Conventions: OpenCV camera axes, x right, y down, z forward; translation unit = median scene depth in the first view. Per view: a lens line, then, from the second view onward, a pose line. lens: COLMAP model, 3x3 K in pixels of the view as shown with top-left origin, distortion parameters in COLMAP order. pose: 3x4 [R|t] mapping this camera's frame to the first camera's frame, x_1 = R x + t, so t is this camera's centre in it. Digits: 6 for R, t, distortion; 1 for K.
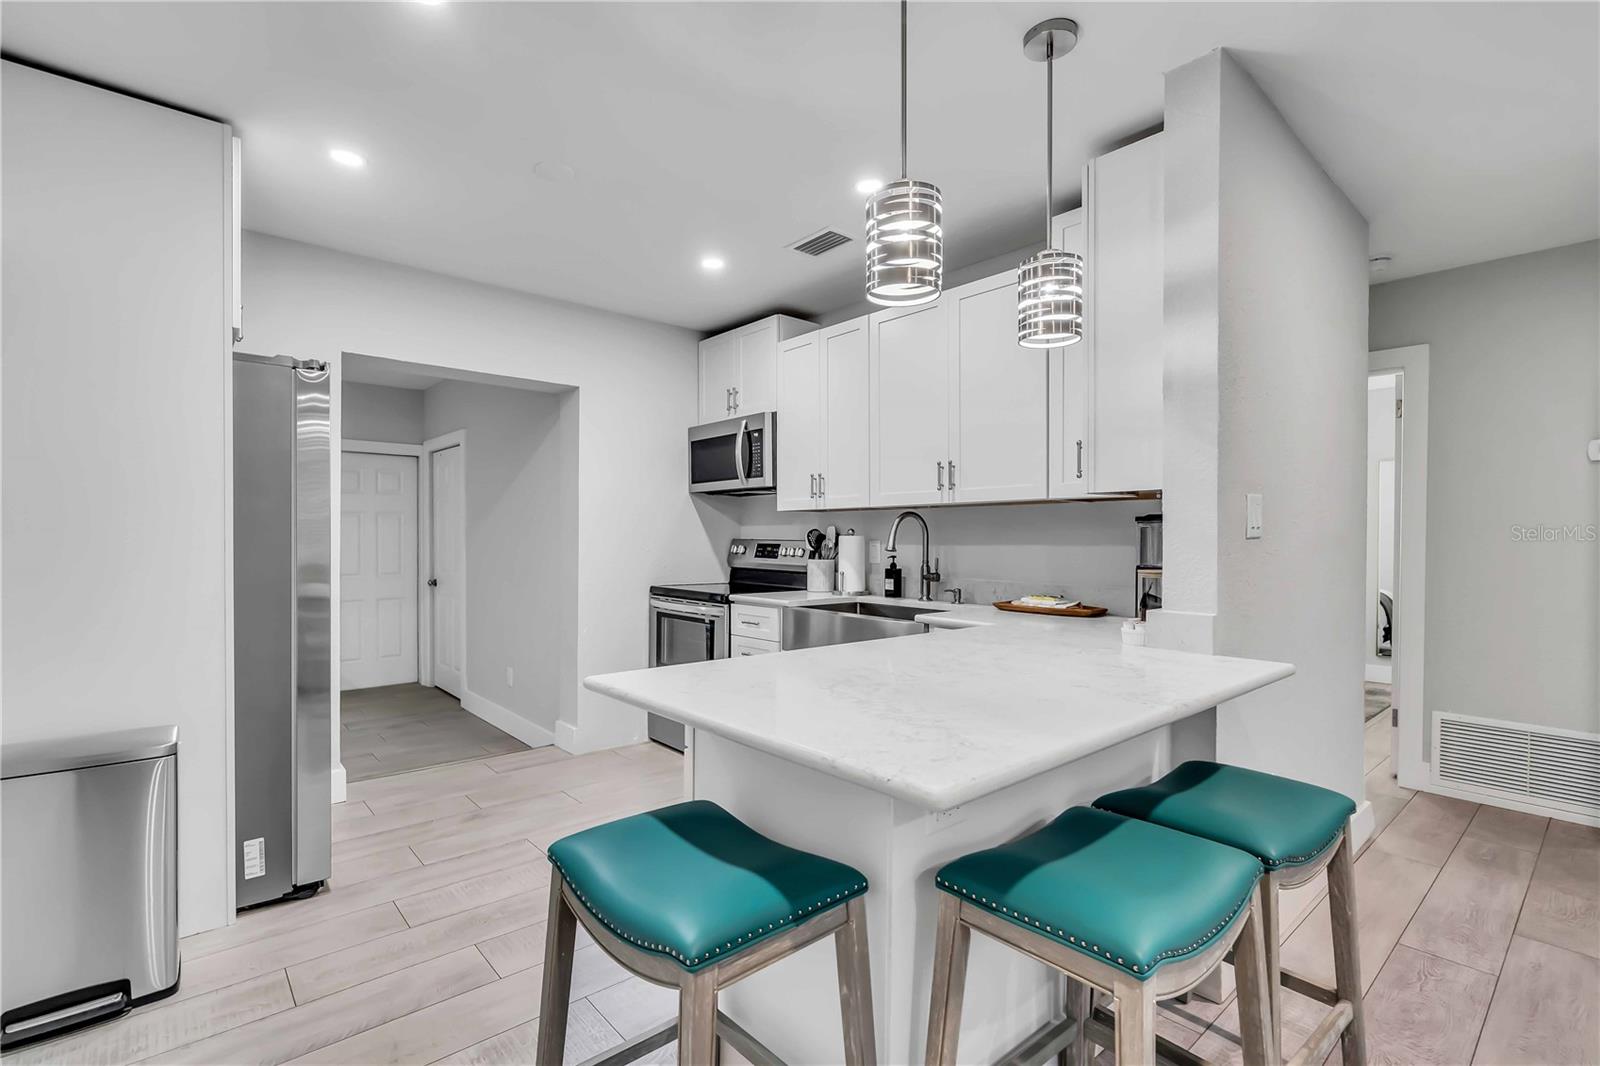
lens RADIAL K [[741.8, 0, 800.4], [0, 741.8, 541.2], [0, 0, 1]] dist [-0.011987, 0.004296]
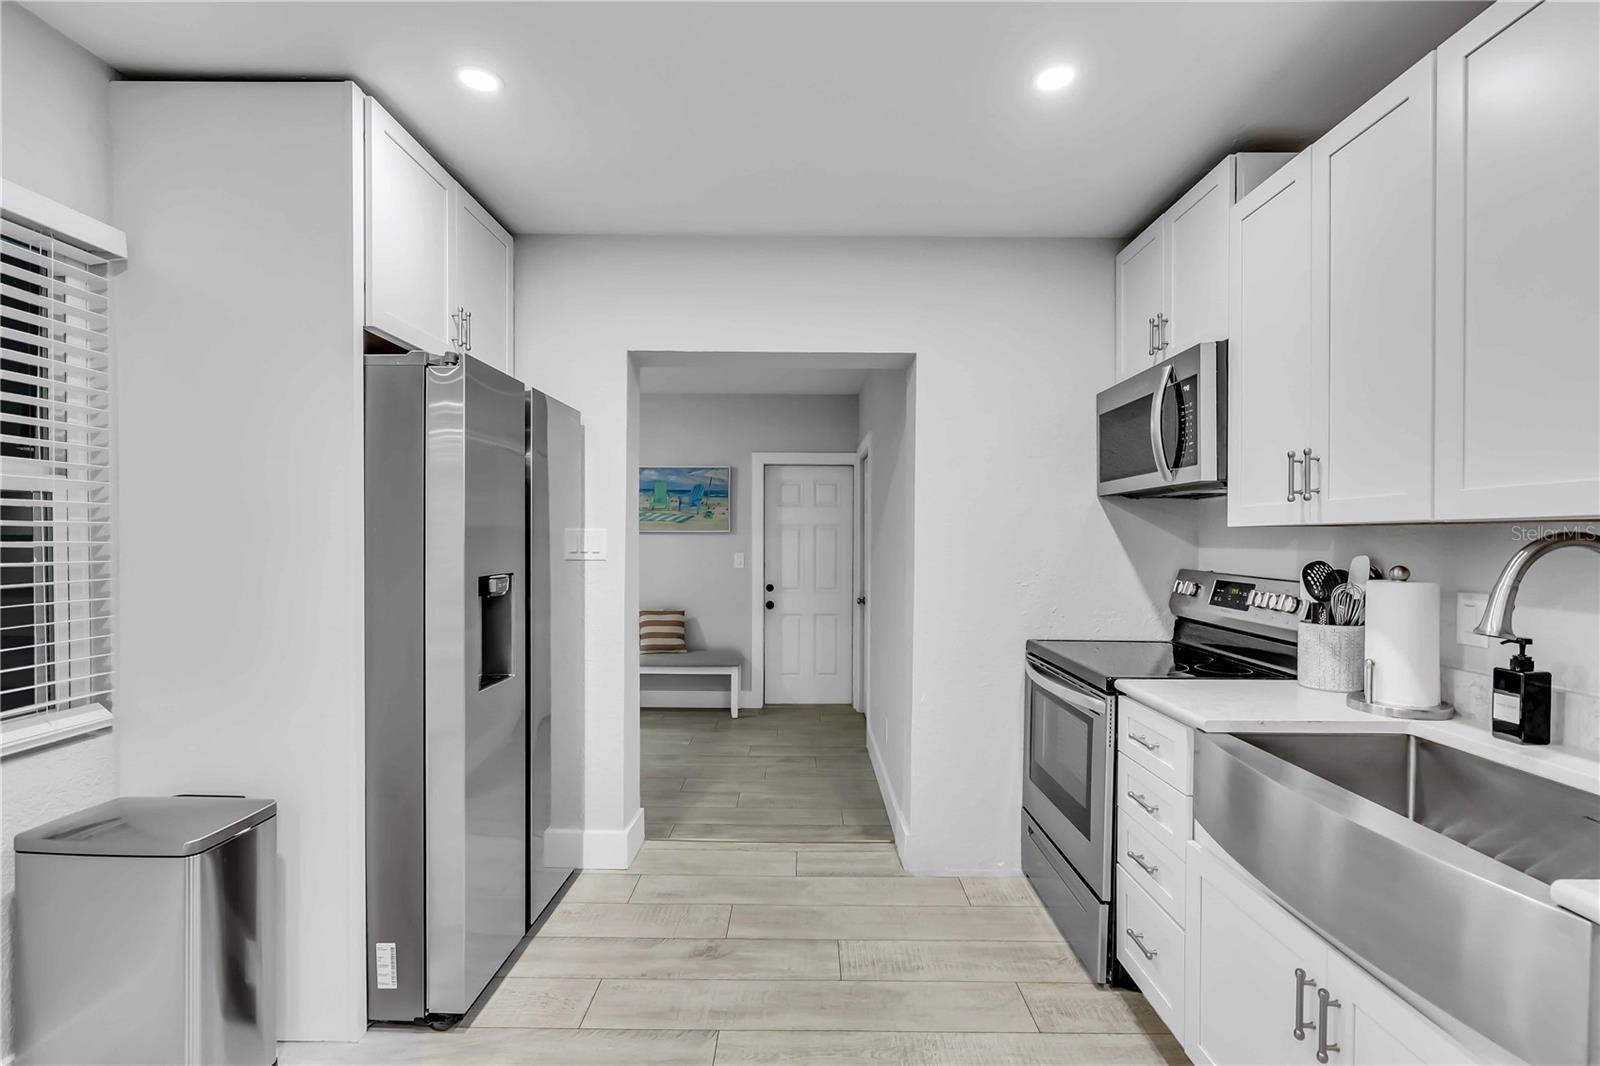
lens RADIAL K [[741.8, 0, 794.7], [0, 741.8, 539.6], [0, 0, 1]] dist [-0.011987, 0.004296]
pose [[0.750794, 0.004243, -0.660522, 0.084693], [-0.007548, 0.999969, -0.002156, -0.027953], [0.660493, 0.006605, 0.750803, 0.398785]]
